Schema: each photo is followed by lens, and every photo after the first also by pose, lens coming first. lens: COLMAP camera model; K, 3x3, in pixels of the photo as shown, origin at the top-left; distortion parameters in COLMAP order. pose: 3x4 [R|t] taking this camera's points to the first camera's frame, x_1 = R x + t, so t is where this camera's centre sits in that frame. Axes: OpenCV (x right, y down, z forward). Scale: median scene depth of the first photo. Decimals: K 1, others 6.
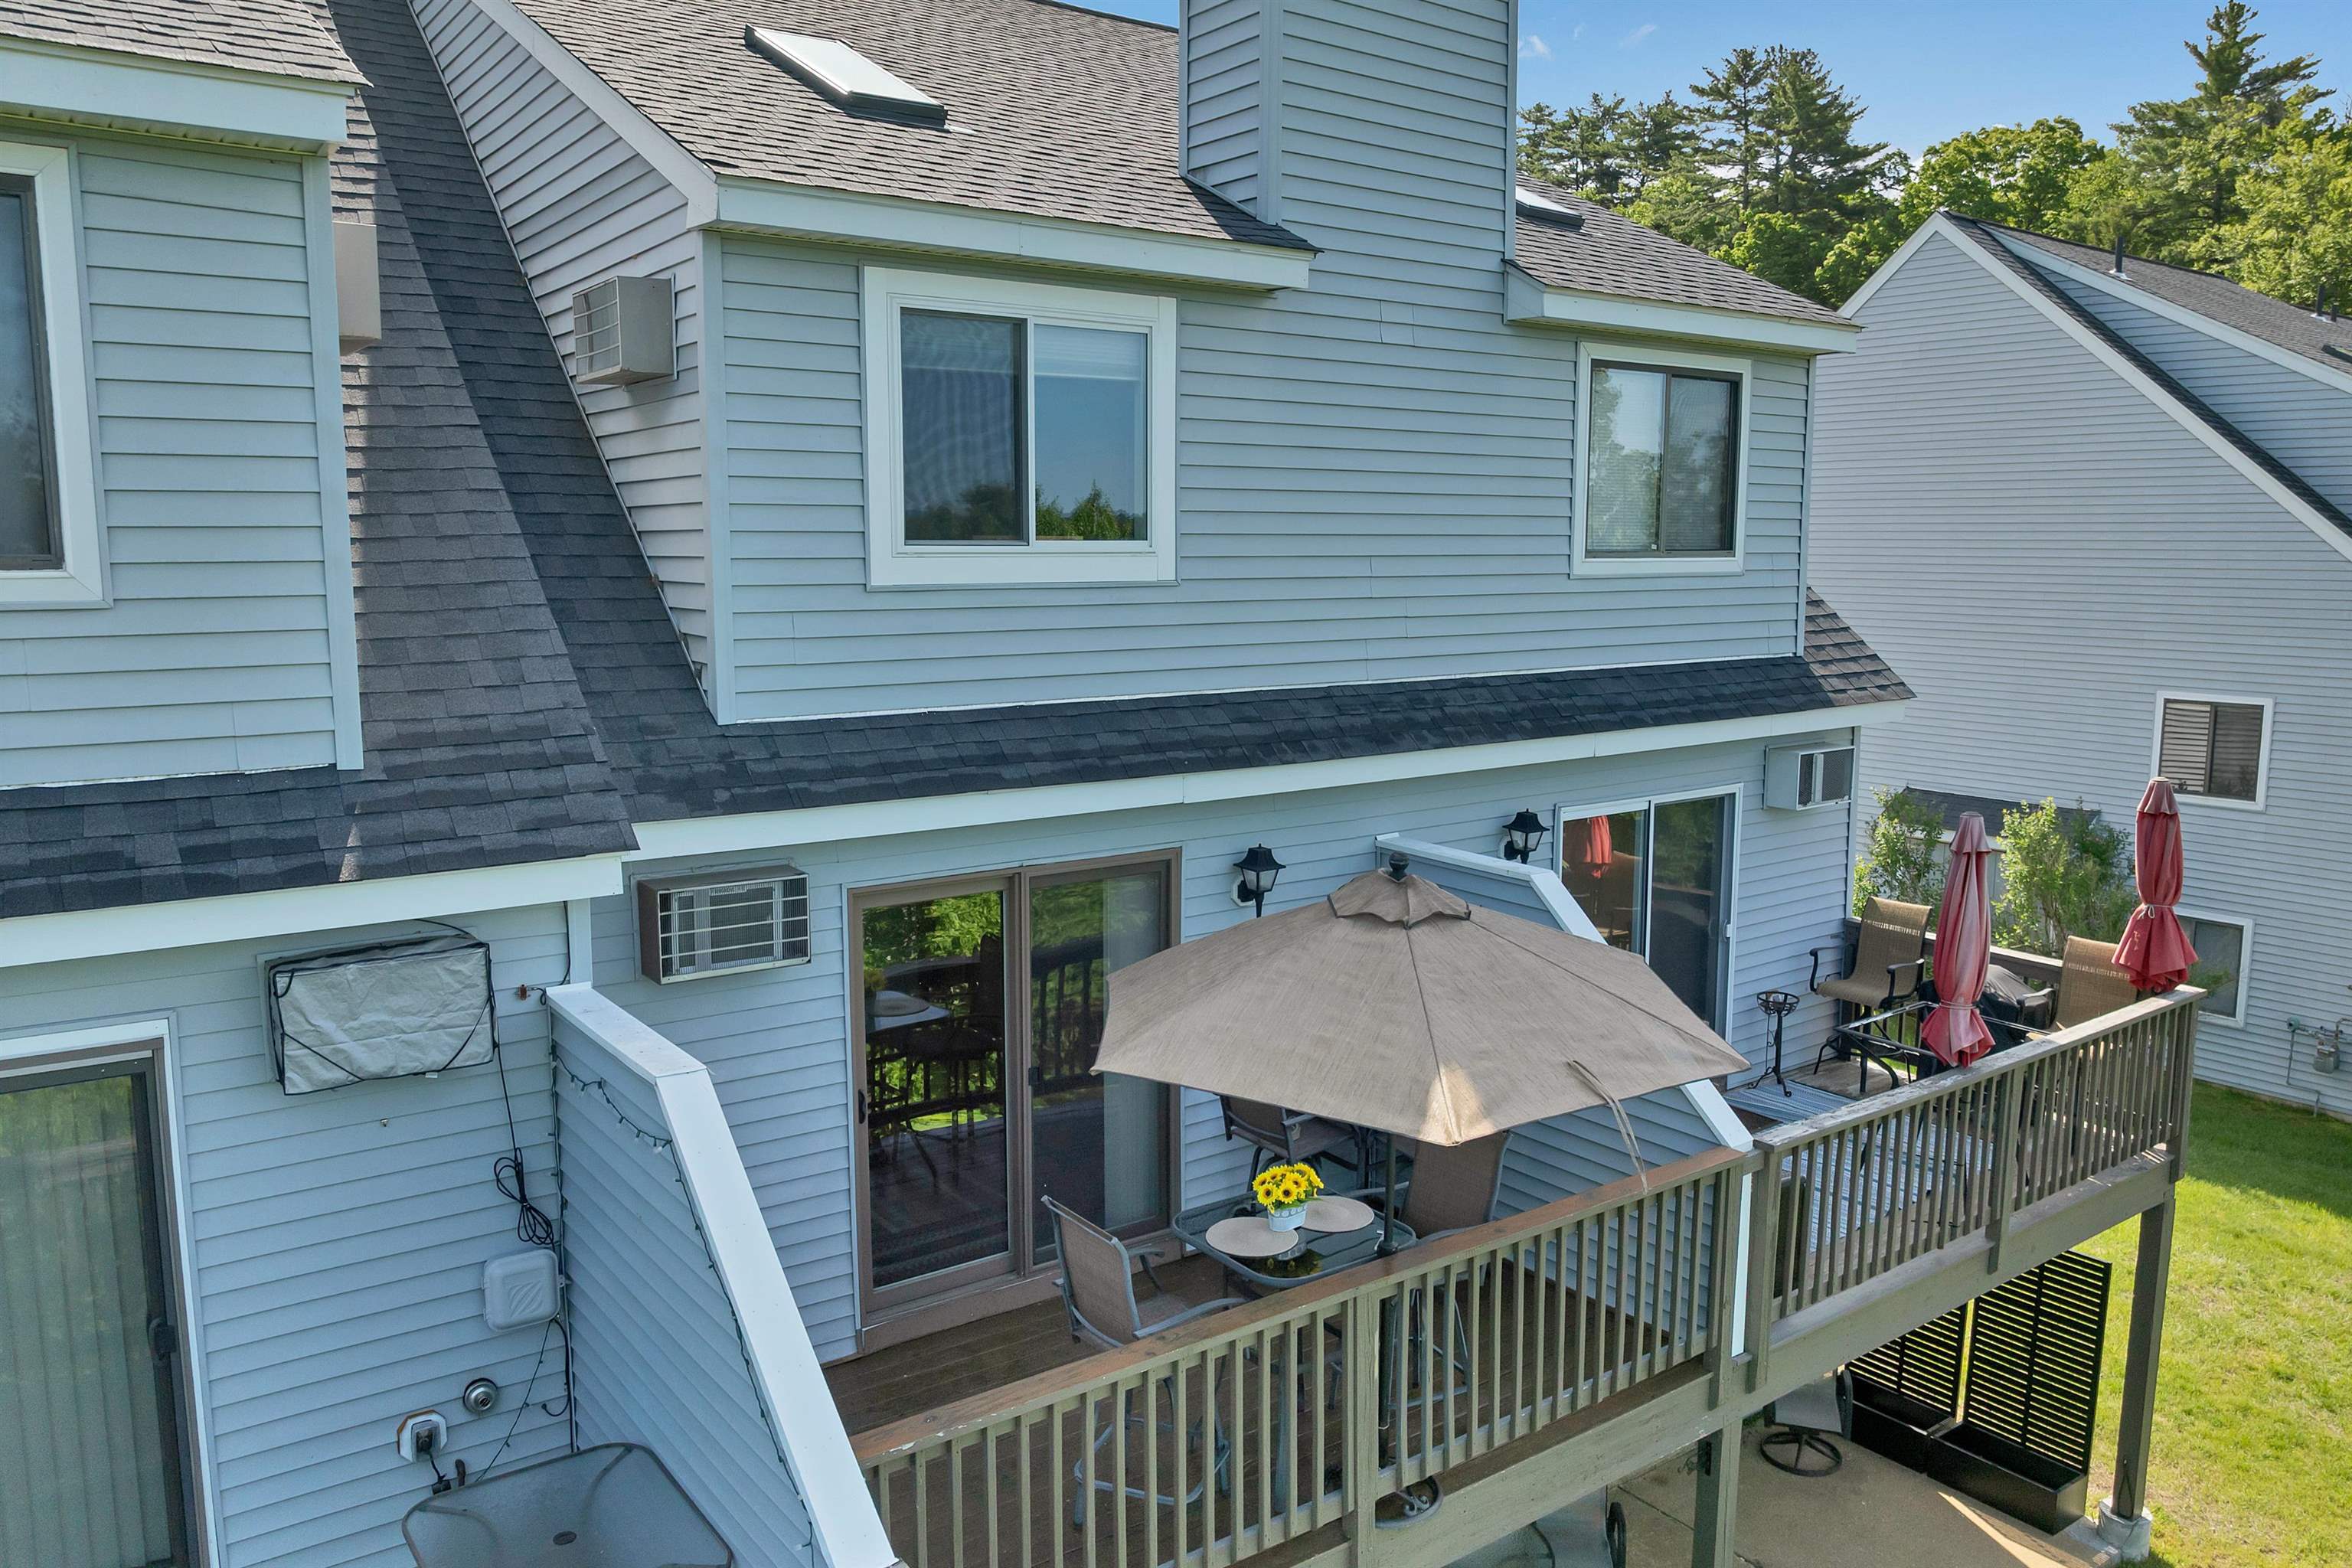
lens RADIAL K [[1689.7, 0, 1191.2], [0, 1689.7, 781.2], [0, 0, 1]] dist [-0.041085, 0.005562]
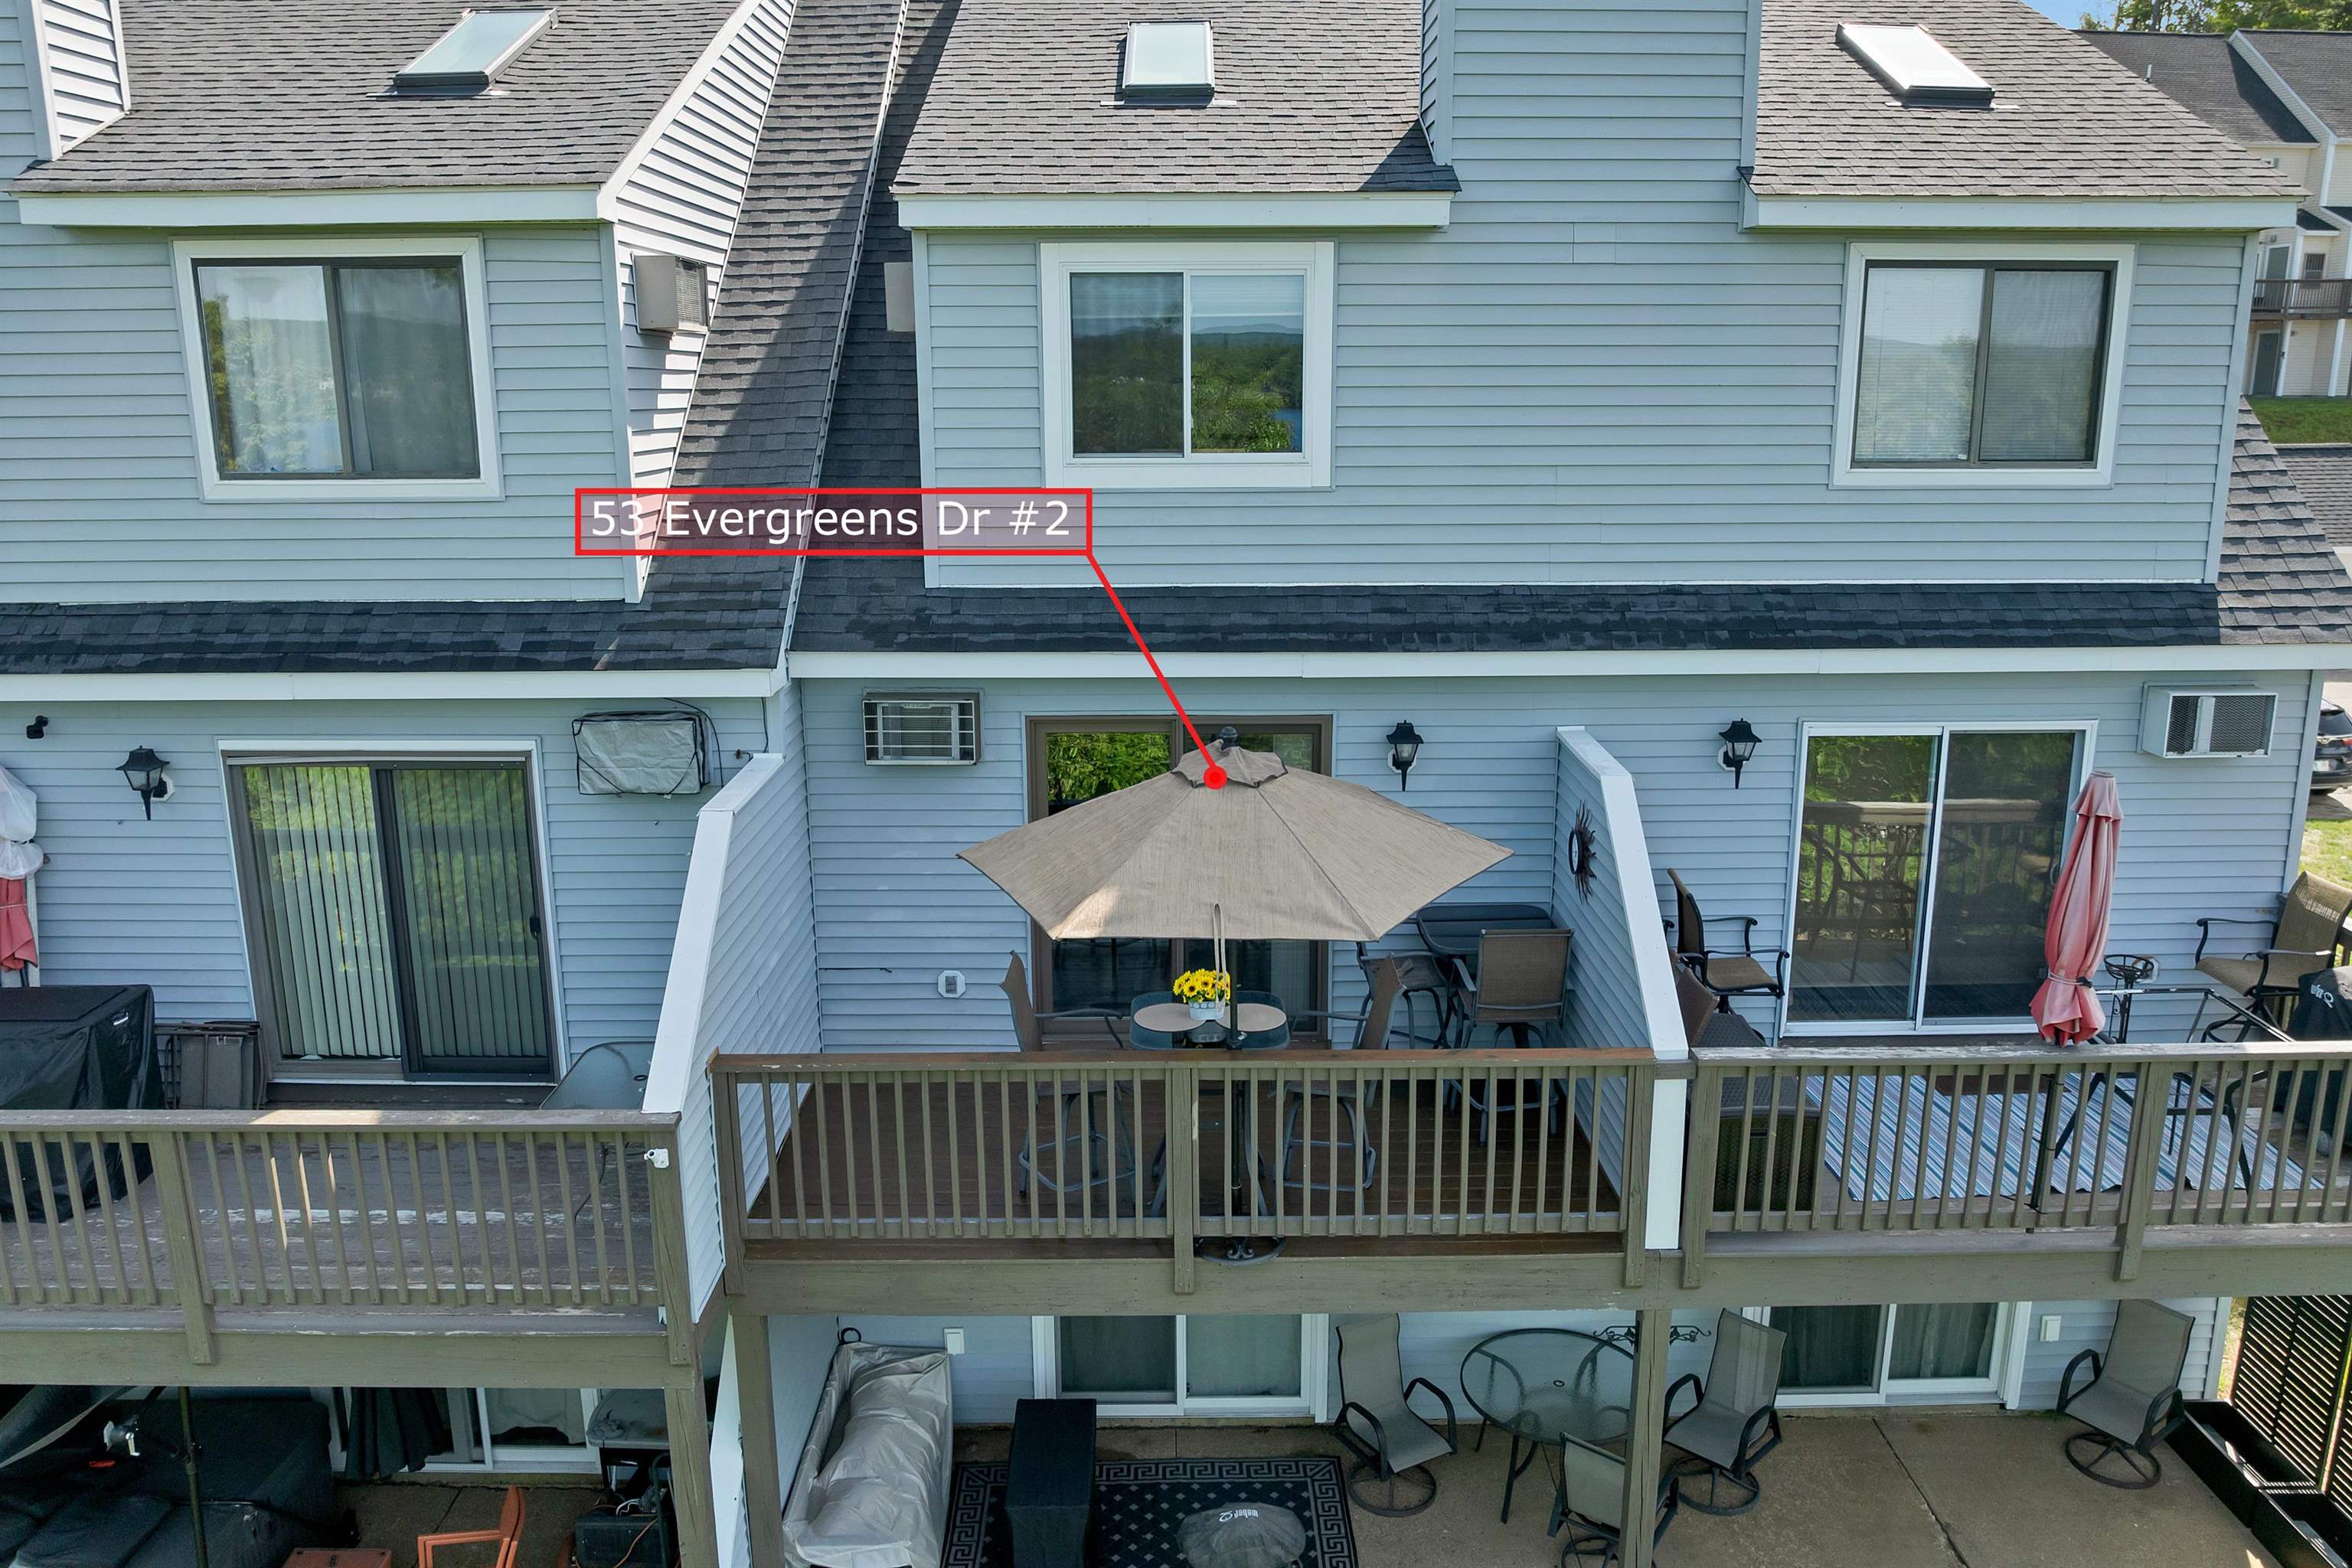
lens RADIAL K [[1689.7, 0, 1191.2], [0, 1689.7, 781.2], [0, 0, 1]] dist [-0.041085, 0.005562]
pose [[0.810212, 0.128758, -0.571820, 0.662104], [-0.076463, 0.990455, 0.114683, -0.047510], [0.581129, -0.049194, 0.812323, -0.016453]]
